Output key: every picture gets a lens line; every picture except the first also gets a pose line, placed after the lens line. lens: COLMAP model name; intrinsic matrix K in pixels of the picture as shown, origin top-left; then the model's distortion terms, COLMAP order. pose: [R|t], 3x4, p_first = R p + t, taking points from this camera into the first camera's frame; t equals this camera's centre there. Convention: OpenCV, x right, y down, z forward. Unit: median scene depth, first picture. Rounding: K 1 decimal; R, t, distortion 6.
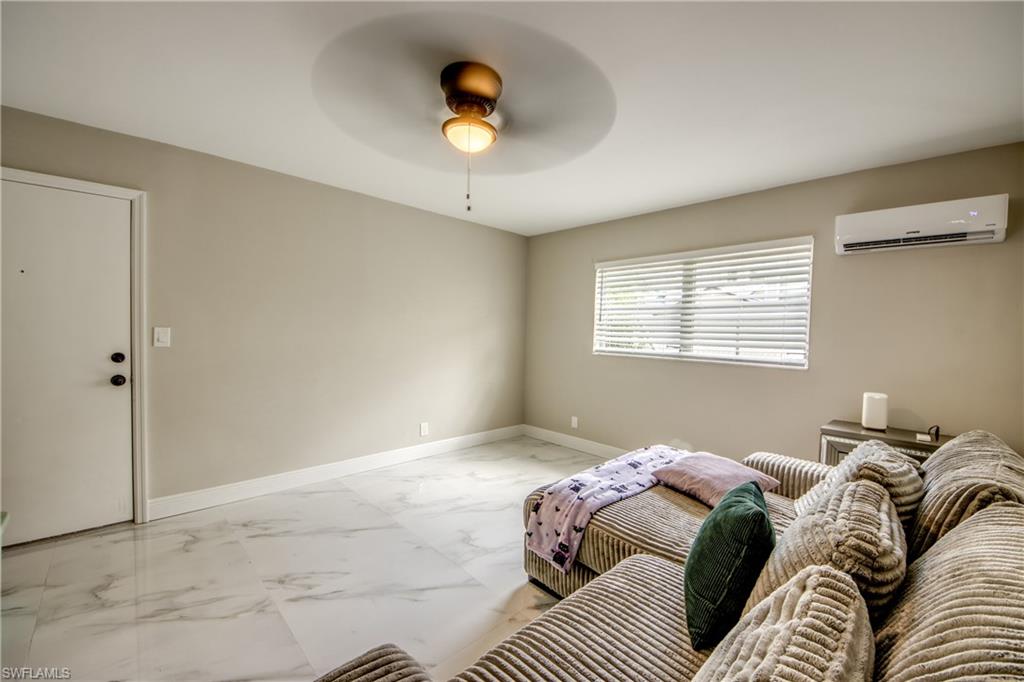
lens RADIAL K [[418.5, 0, 512.0], [0, 418.5, 341.0], [0, 0, 1]] dist [-0.001509, -0.000396]
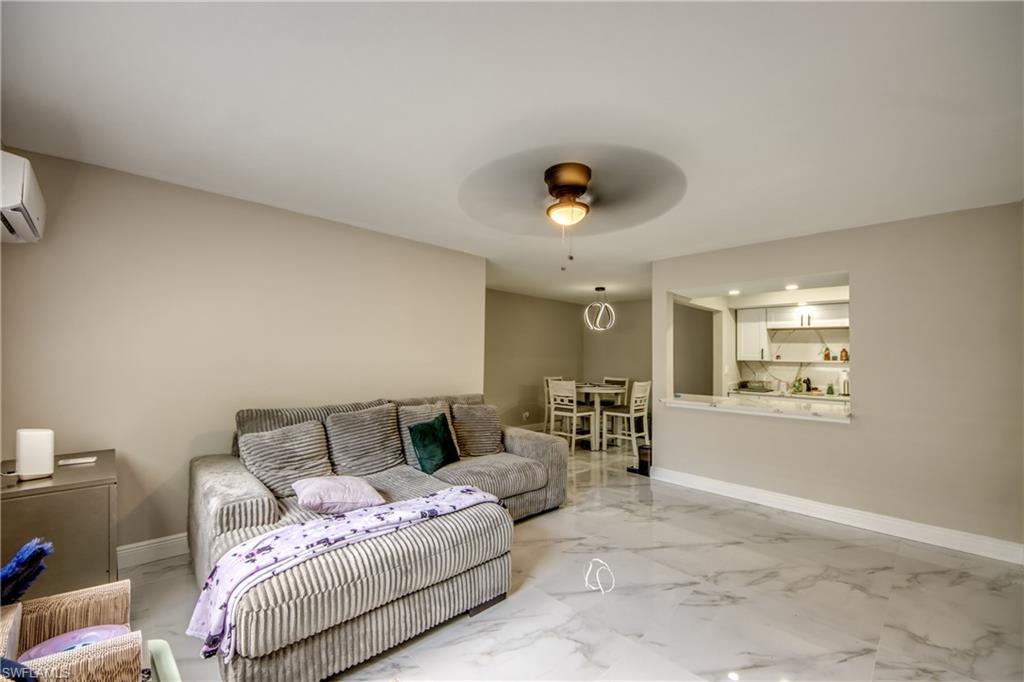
lens RADIAL K [[418.5, 0, 512.0], [0, 418.5, 341.0], [0, 0, 1]] dist [-0.001509, -0.000396]
pose [[-0.999053, -0.037509, -0.022053, 0.080542], [-0.037448, 0.999293, -0.003192, -0.080758], [0.022157, -0.002363, -0.999752, 1.762314]]
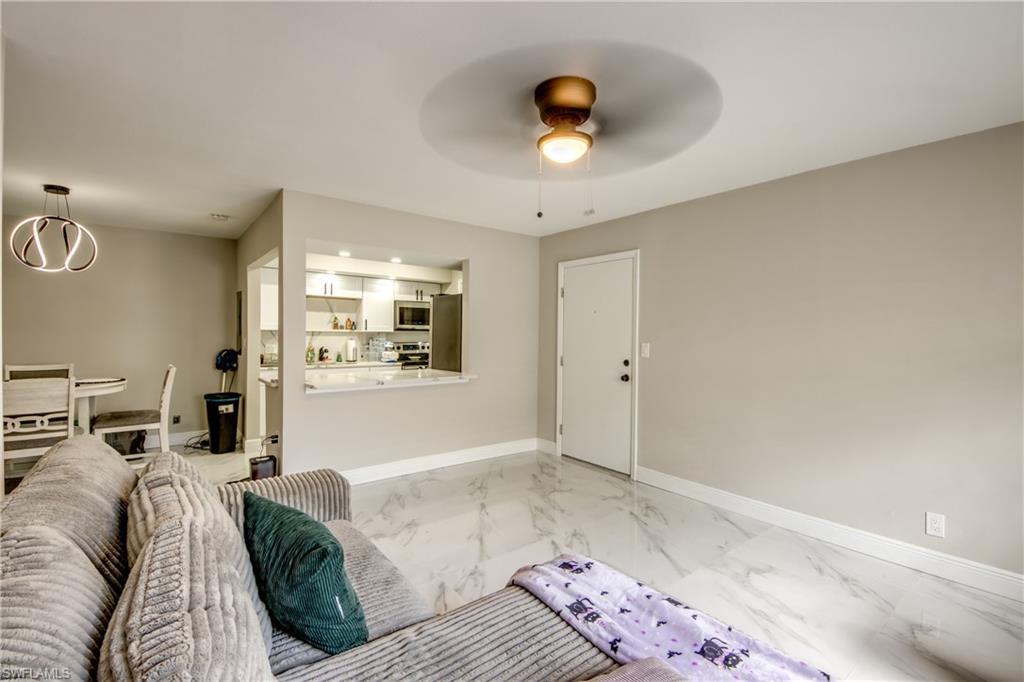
lens RADIAL K [[453.2, 0, 512.0], [0, 453.2, 341.0], [0, 0, 1]] dist [0.015912, -0.000158]
pose [[-0.100409, -0.003196, -0.994941, 0.741751], [-0.040380, 0.999184, 0.000865, -0.024335], [0.994126, 0.040262, -0.100456, 0.763964]]
